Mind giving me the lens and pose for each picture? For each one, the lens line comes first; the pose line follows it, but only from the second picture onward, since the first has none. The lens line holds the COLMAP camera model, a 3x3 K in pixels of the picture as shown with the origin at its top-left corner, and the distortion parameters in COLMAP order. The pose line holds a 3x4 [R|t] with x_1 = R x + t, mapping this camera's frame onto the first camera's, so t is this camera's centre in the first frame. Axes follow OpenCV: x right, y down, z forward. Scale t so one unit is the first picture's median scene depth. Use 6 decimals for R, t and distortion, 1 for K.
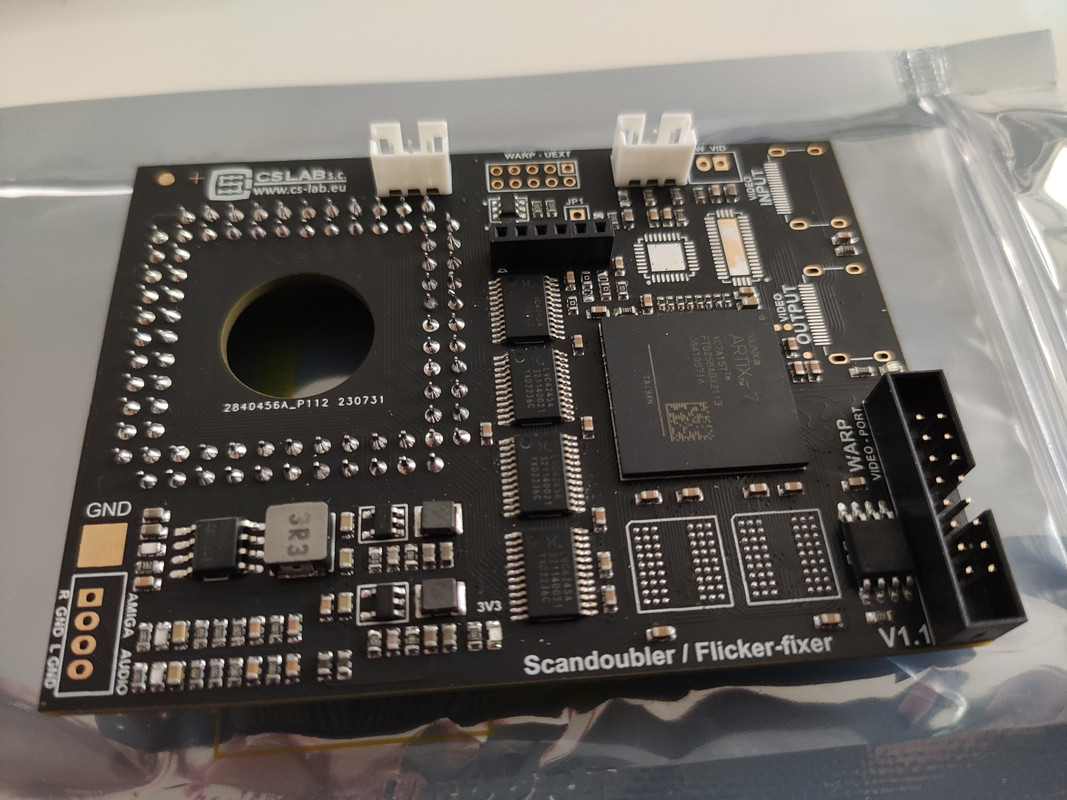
lens RADIAL K [[848.7, 0, 533.5], [0, 848.7, 400.0], [0, 0, 1]] dist [0.034367, -0.152178]
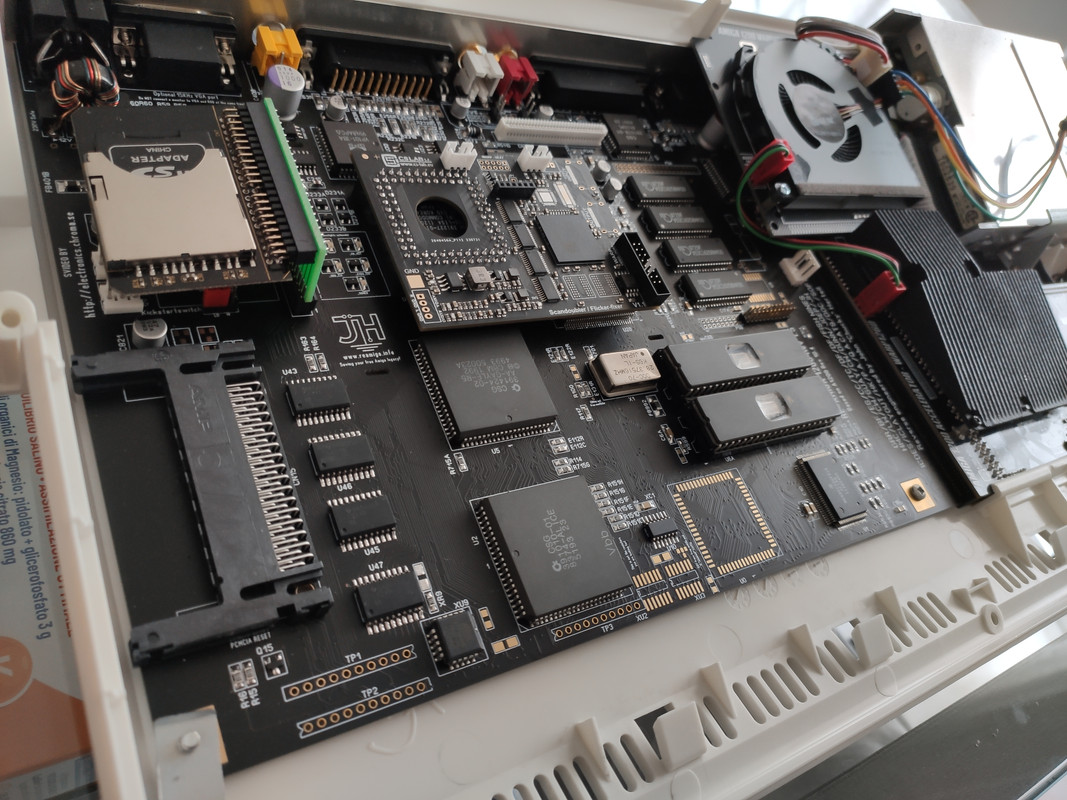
lens RADIAL K [[831.6, 0, 533.5], [0, 831.6, 400.0], [0, 0, 1]] dist [0.056799, -0.158175]
pose [[0.861301, -0.076834, 0.502253, -1.509021], [0.081368, 0.996600, 0.012924, 0.529957], [-0.501538, 0.029736, 0.864624, -1.549122]]
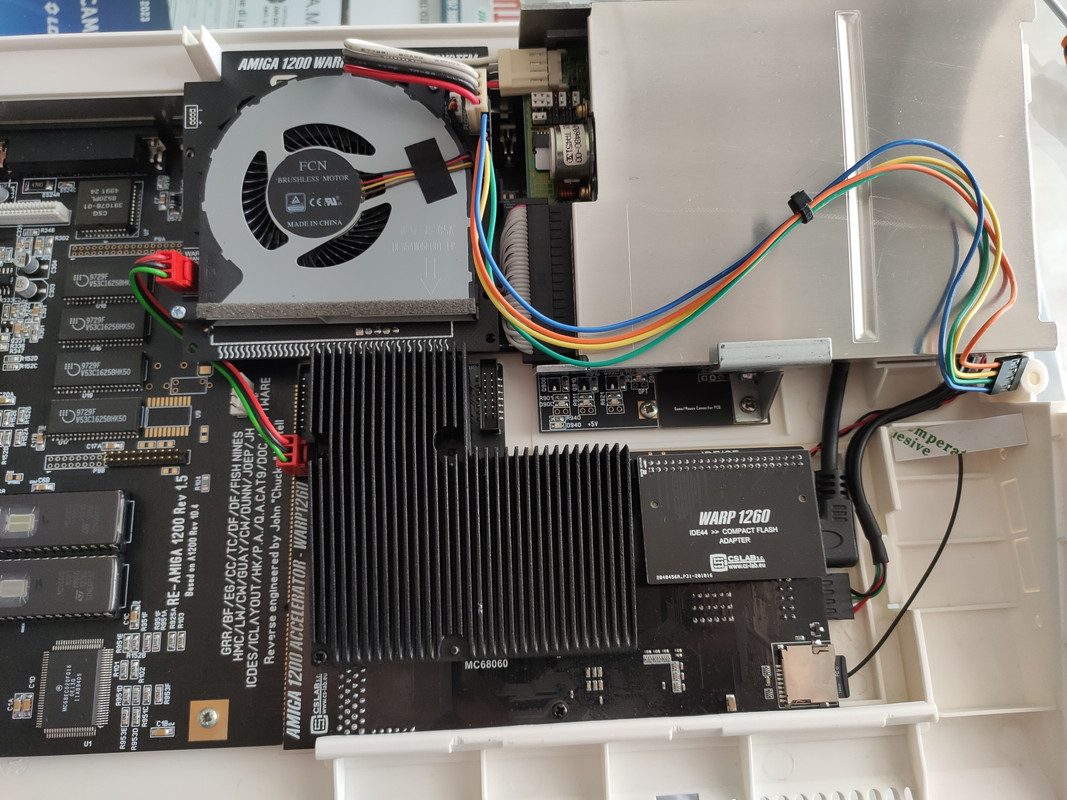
lens RADIAL K [[831.6, 0, 533.5], [0, 831.6, 400.0], [0, 0, 1]] dist [0.056799, -0.158175]
pose [[0.999363, 0.034518, -0.009057, 2.573593], [-0.031627, 0.974250, 0.223240, -0.626807], [0.016529, -0.222811, 0.974721, -1.850900]]
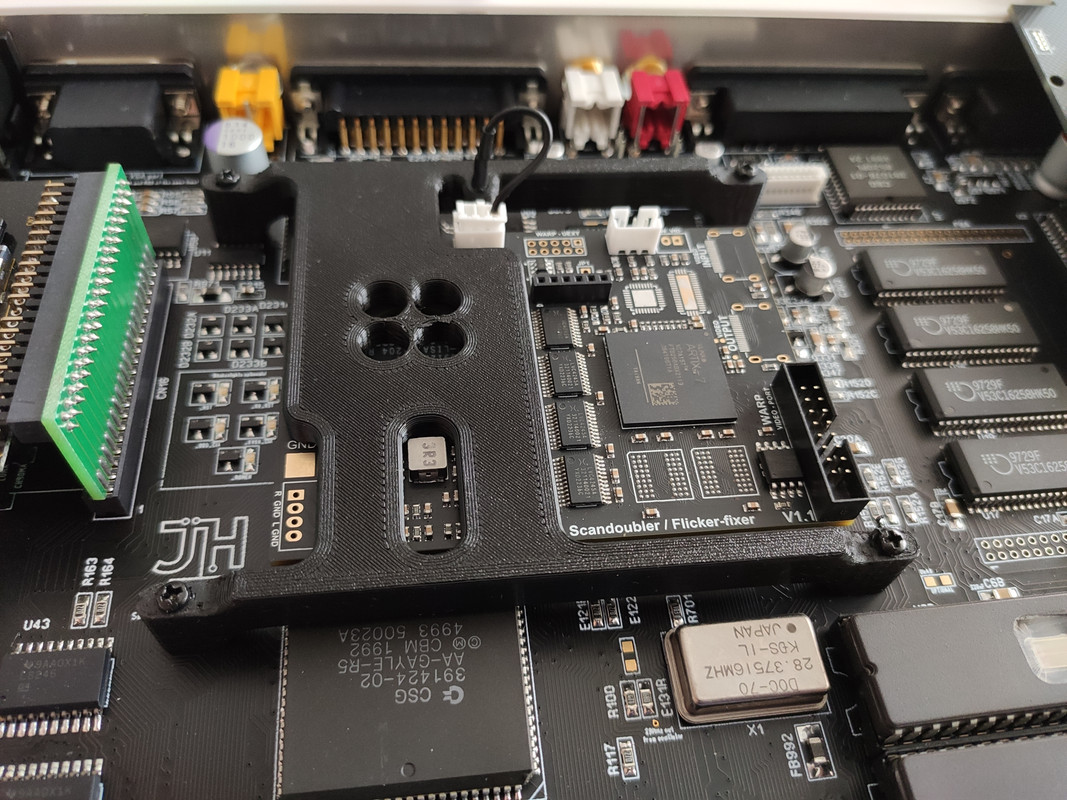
lens RADIAL K [[831.6, 0, 533.5], [0, 831.6, 400.0], [0, 0, 1]] dist [0.056799, -0.158175]
pose [[0.998412, 0.000231, 0.056326, -0.148786], [0.005952, 0.993959, -0.109592, 0.206487], [-0.056011, 0.109753, 0.992380, -0.541111]]
